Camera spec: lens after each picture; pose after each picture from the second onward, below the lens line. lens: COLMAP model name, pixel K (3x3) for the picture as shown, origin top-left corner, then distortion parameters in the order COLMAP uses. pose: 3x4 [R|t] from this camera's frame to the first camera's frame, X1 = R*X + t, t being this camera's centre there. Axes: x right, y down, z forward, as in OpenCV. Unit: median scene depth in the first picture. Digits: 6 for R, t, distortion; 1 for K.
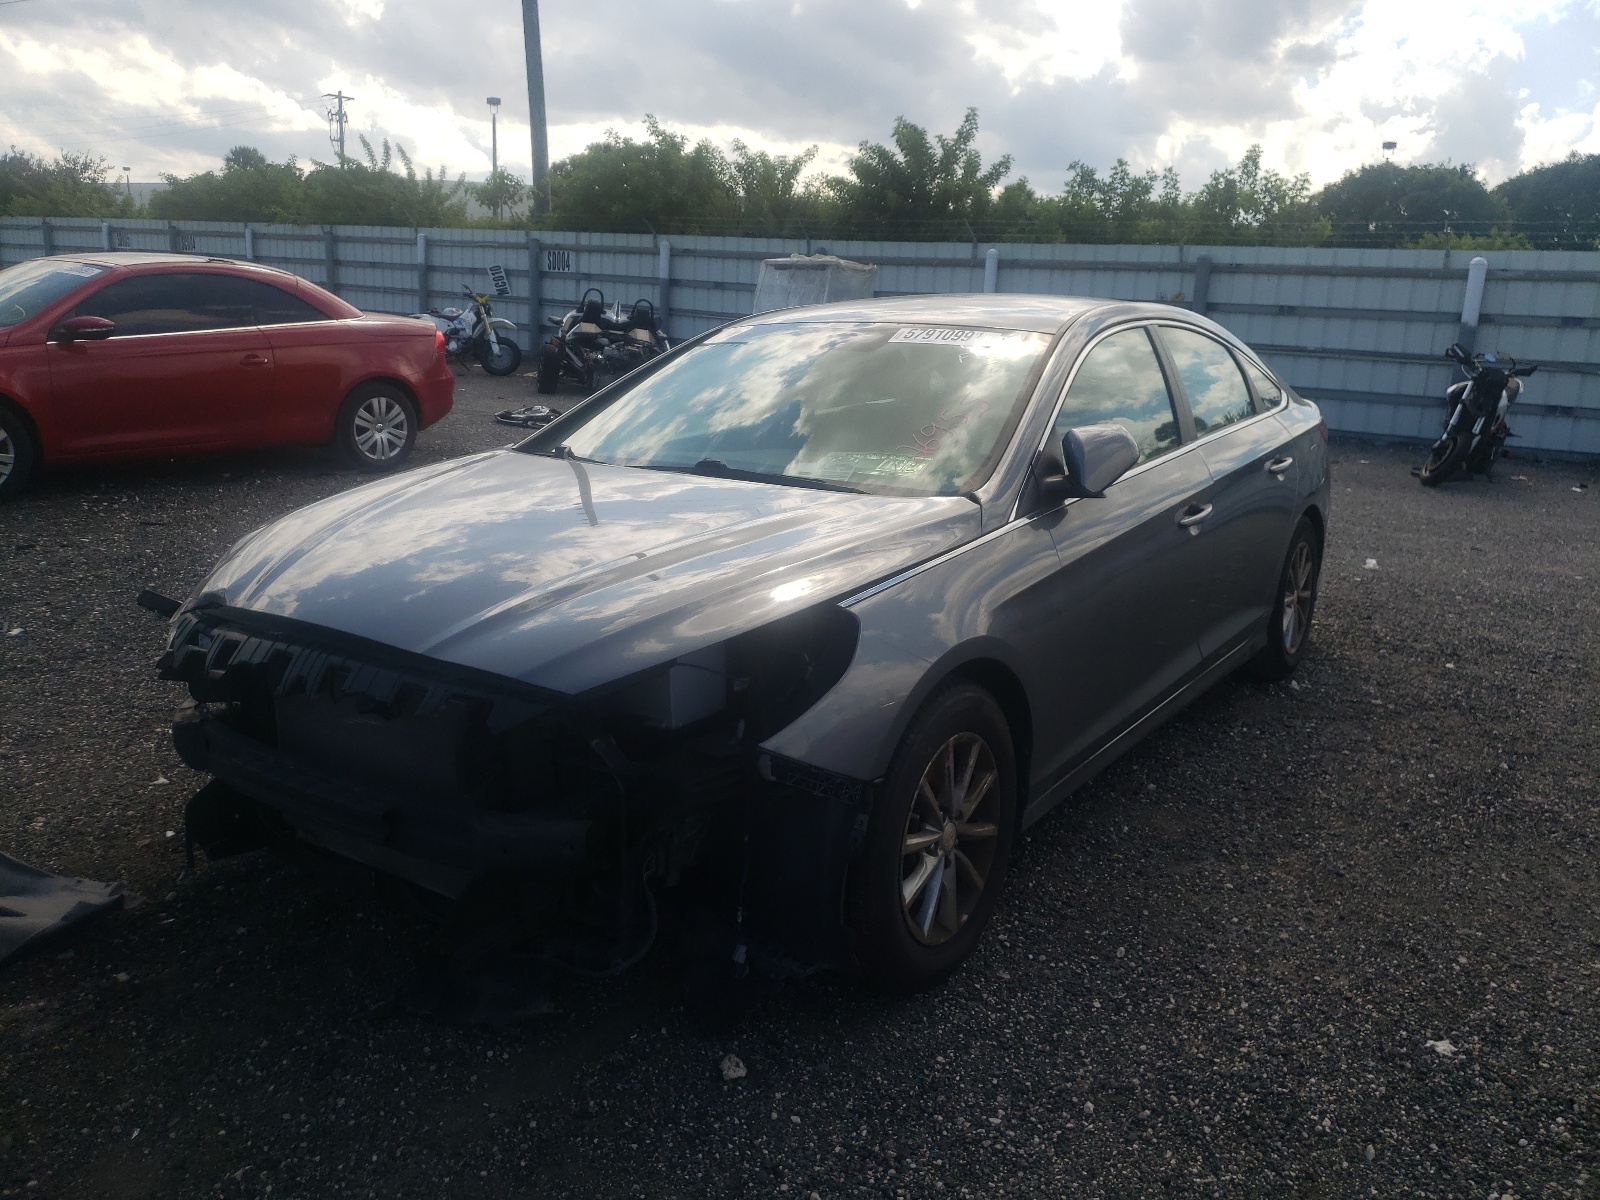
lens RADIAL K [[1213.1, 0, 800.0], [0, 1213.1, 600.0], [0, 0, 1]] dist [0.049706, -0.000601]
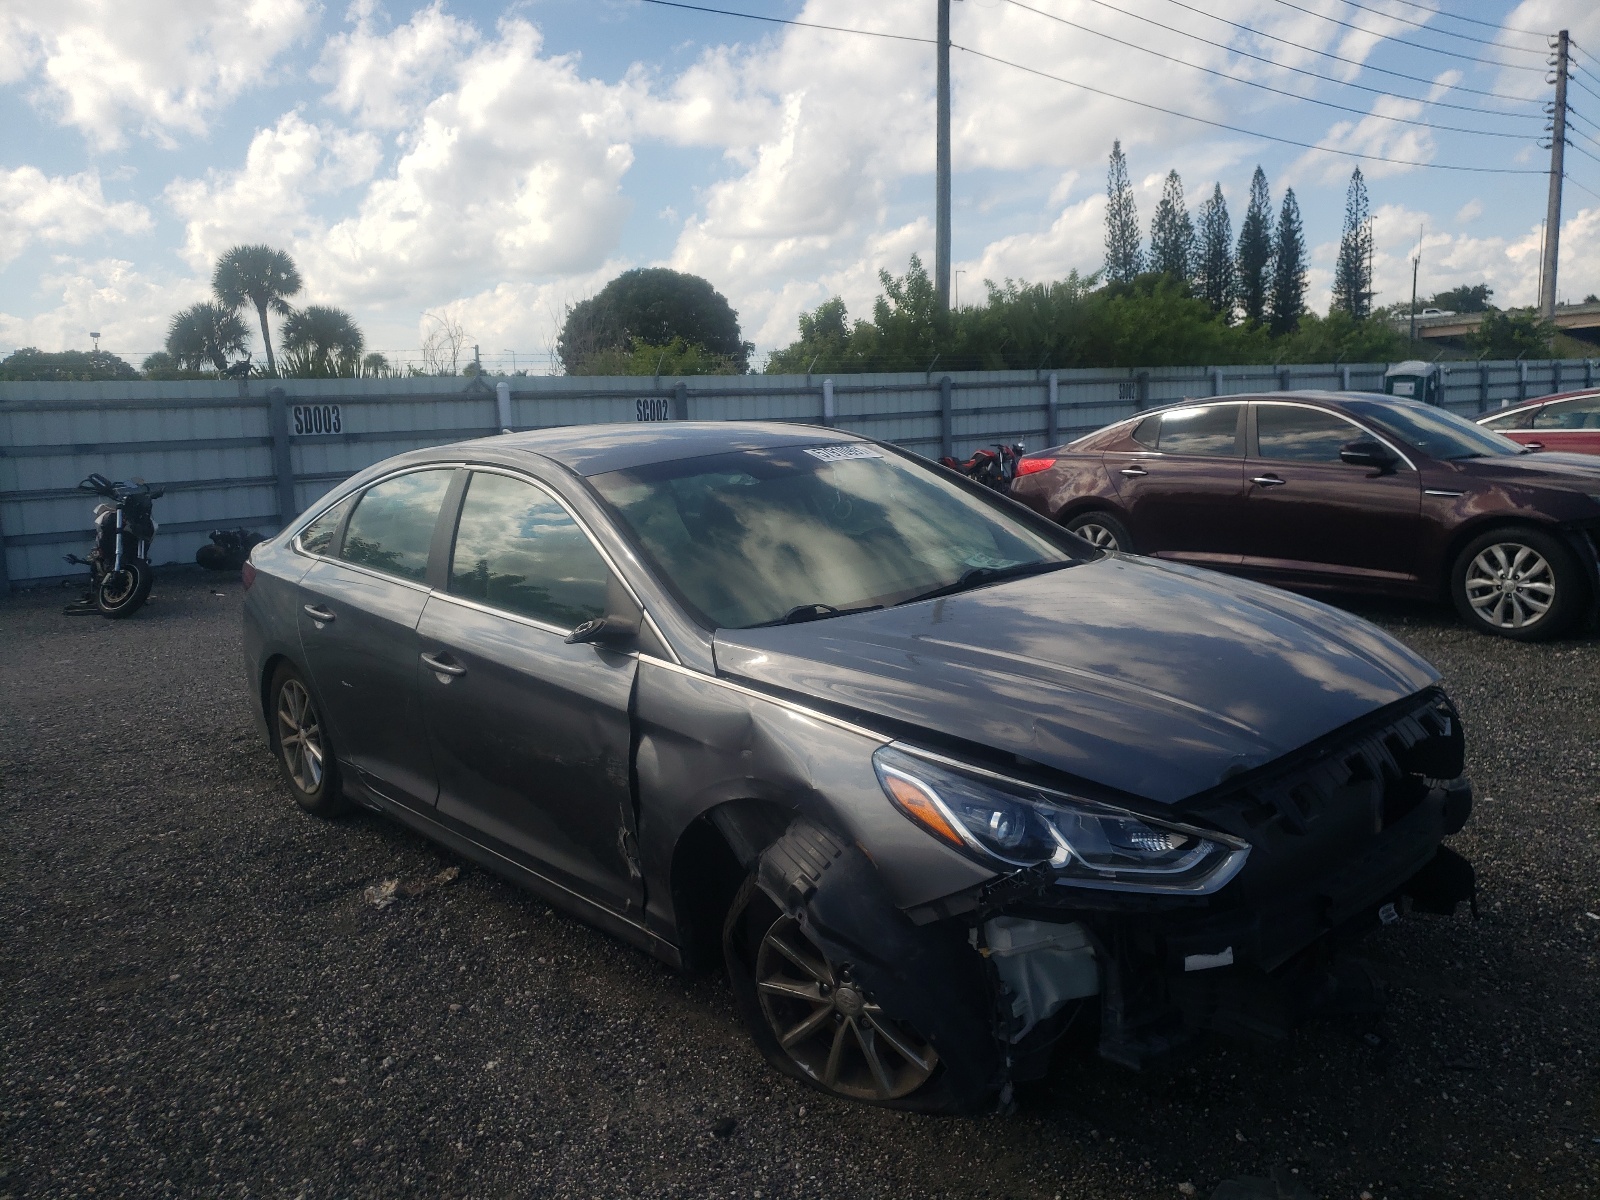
lens RADIAL K [[1222.2, 0, 800.0], [0, 1222.2, 600.0], [0, 0, 1]] dist [0.066293, -0.000259]
pose [[0.297949, -0.200546, 0.933278, -0.881079], [0.294109, 0.949407, 0.110118, -0.192046], [-0.908144, 0.241676, 0.341857, 0.576365]]
